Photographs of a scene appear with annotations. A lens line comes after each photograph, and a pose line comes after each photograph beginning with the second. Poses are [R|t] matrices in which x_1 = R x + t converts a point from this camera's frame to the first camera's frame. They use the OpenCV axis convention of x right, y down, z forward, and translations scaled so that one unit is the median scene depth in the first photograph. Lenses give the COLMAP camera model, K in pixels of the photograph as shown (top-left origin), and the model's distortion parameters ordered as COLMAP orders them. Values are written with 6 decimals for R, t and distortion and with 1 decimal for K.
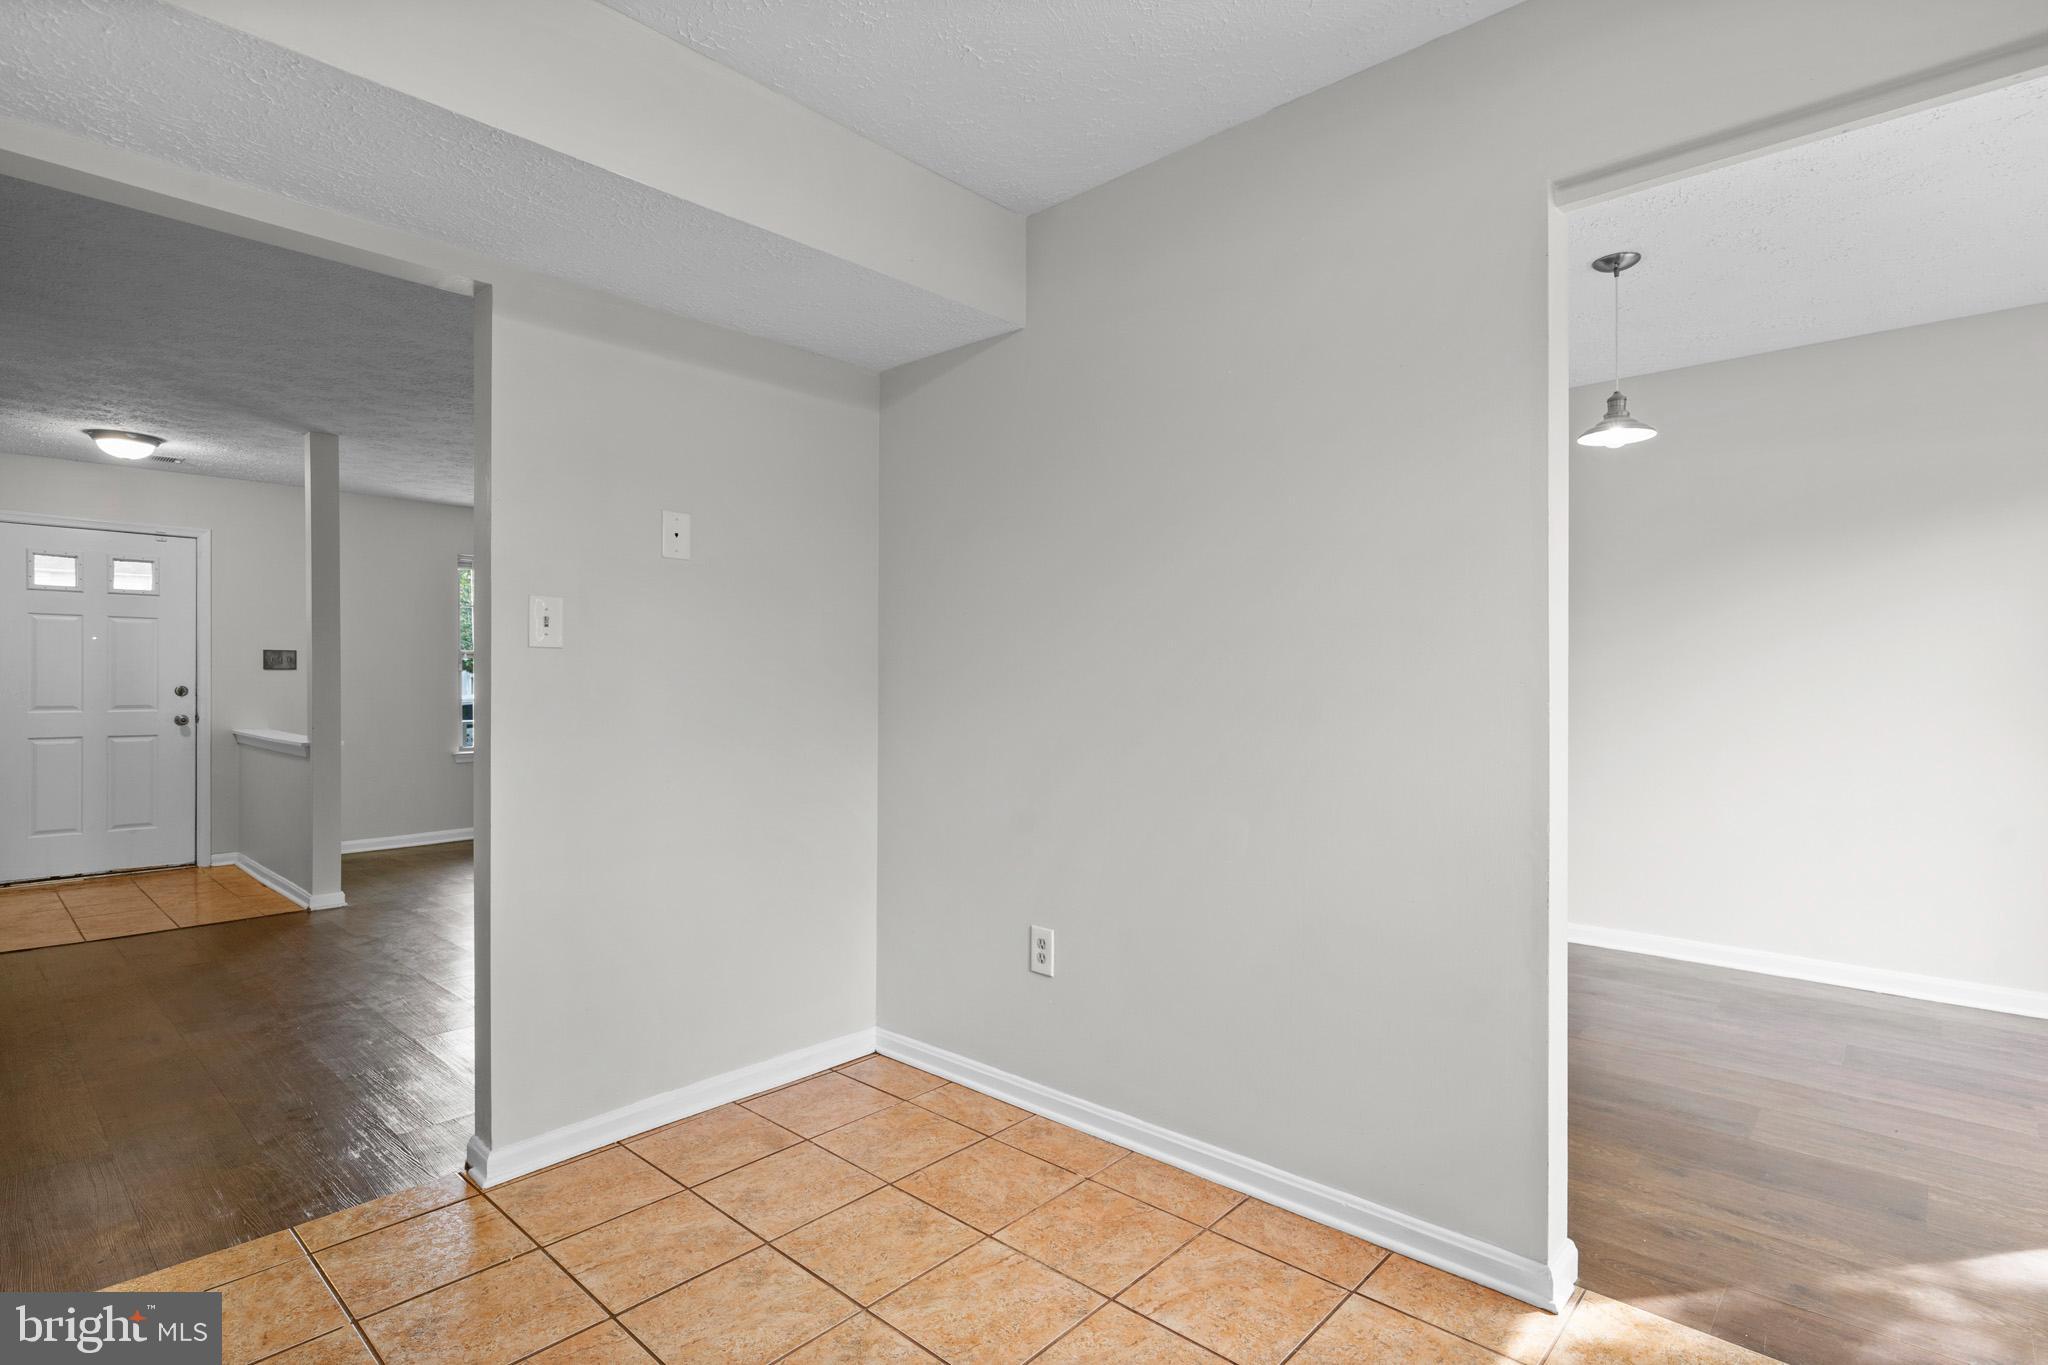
lens RADIAL K [[986.5, 0, 1026.5], [0, 986.5, 681.4], [0, 0, 1]] dist [0.000406, 0.001149]
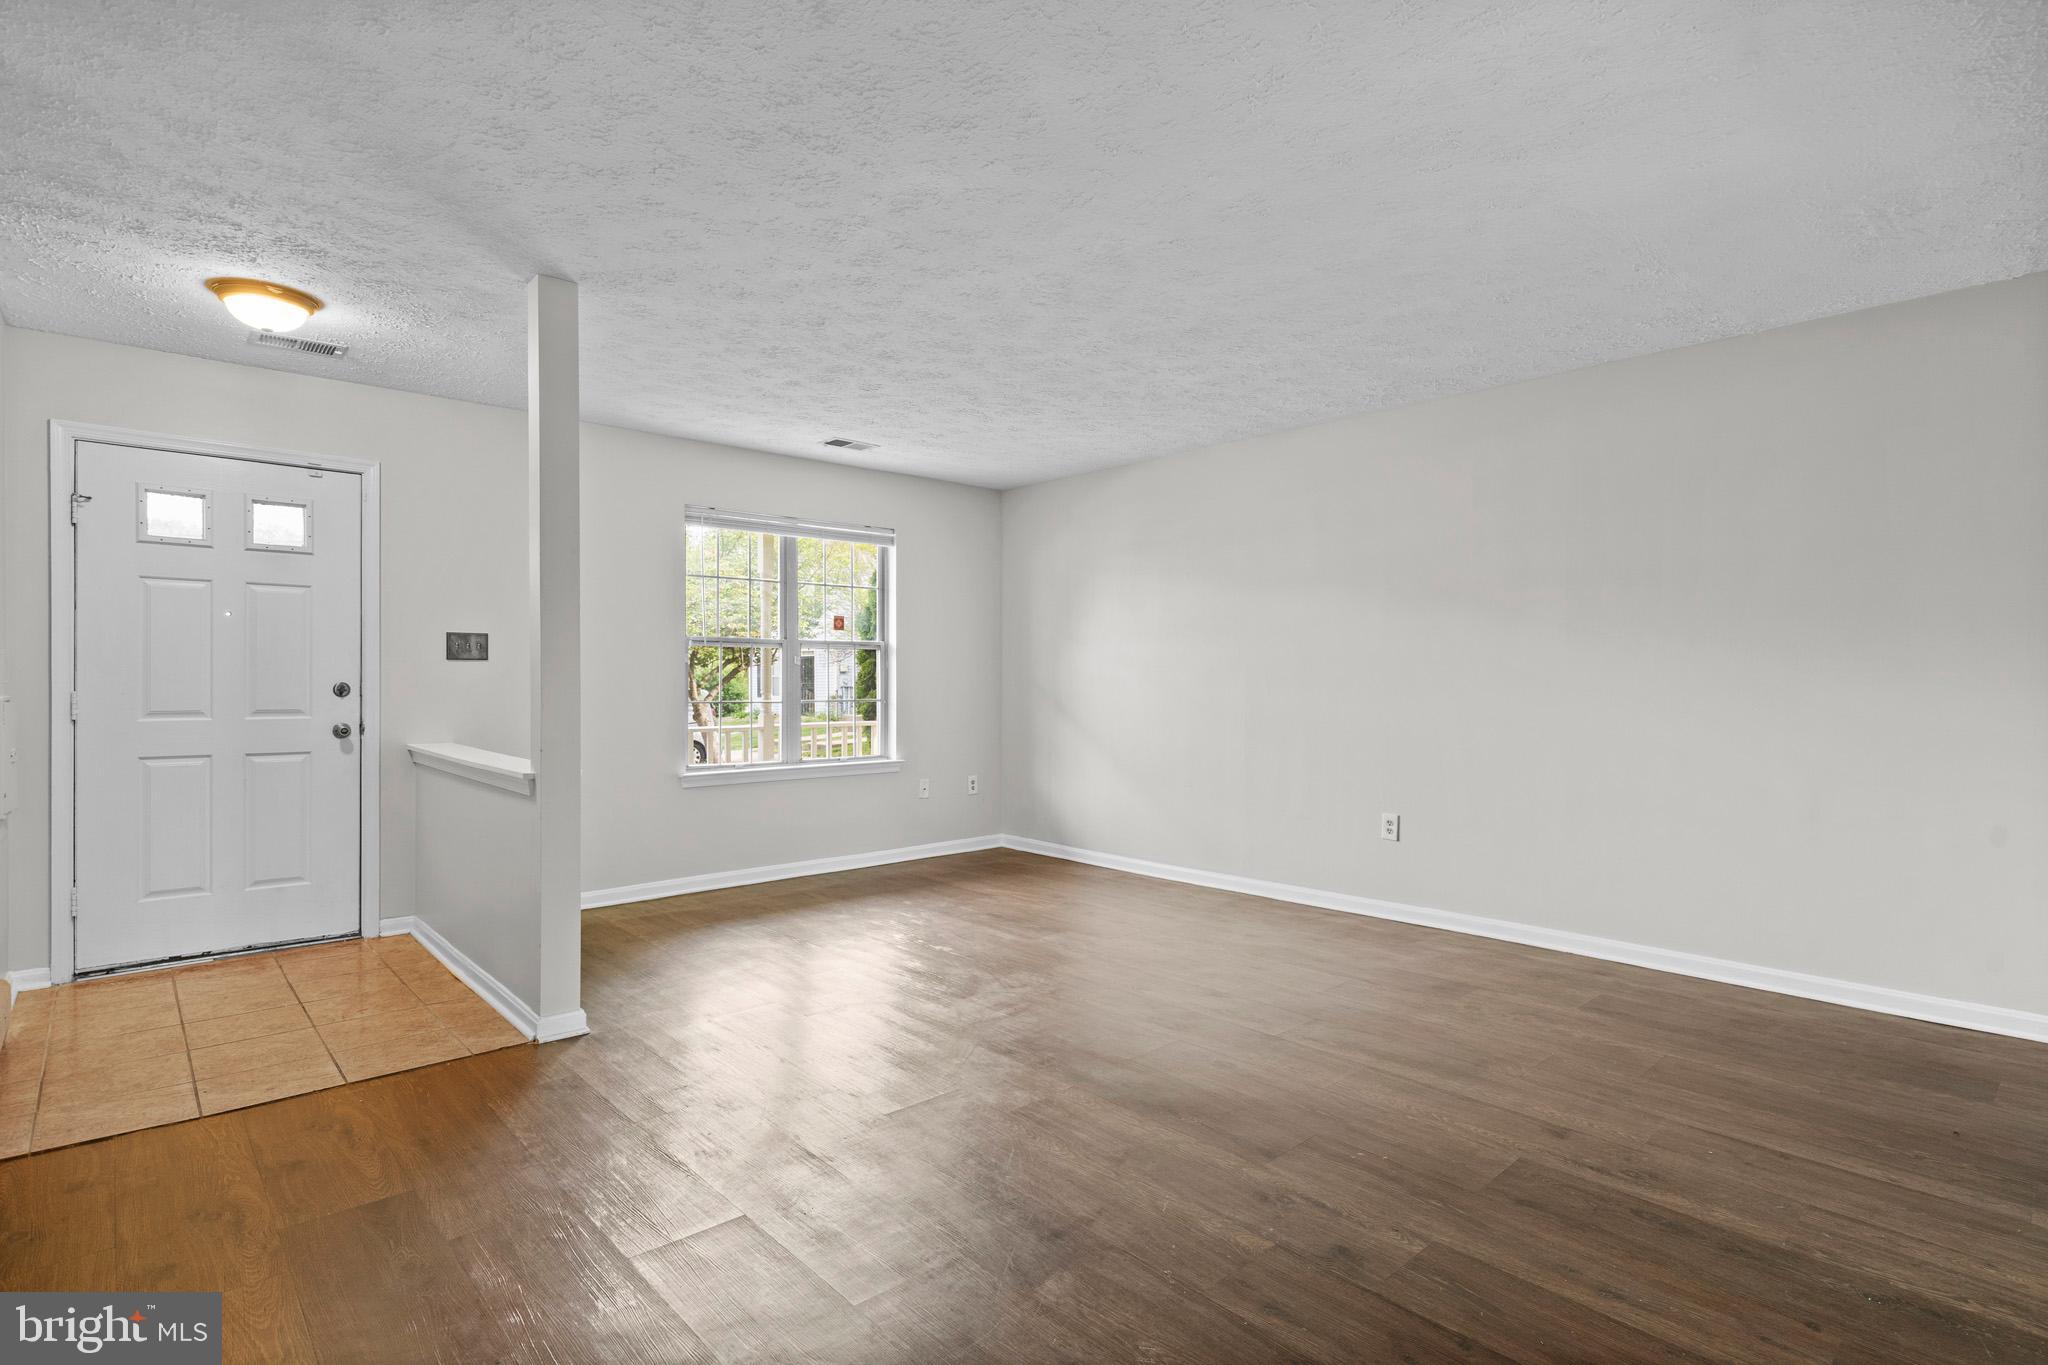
lens RADIAL K [[1010.4, 0, 1021.8], [0, 1010.4, 684.4], [0, 0, 1]] dist [0.003473, 0.000062]
pose [[0.994462, 0.002451, -0.105064, -0.314917], [-0.002180, 0.999994, 0.002694, 0.003148], [0.105070, -0.002450, 0.994462, 0.352397]]
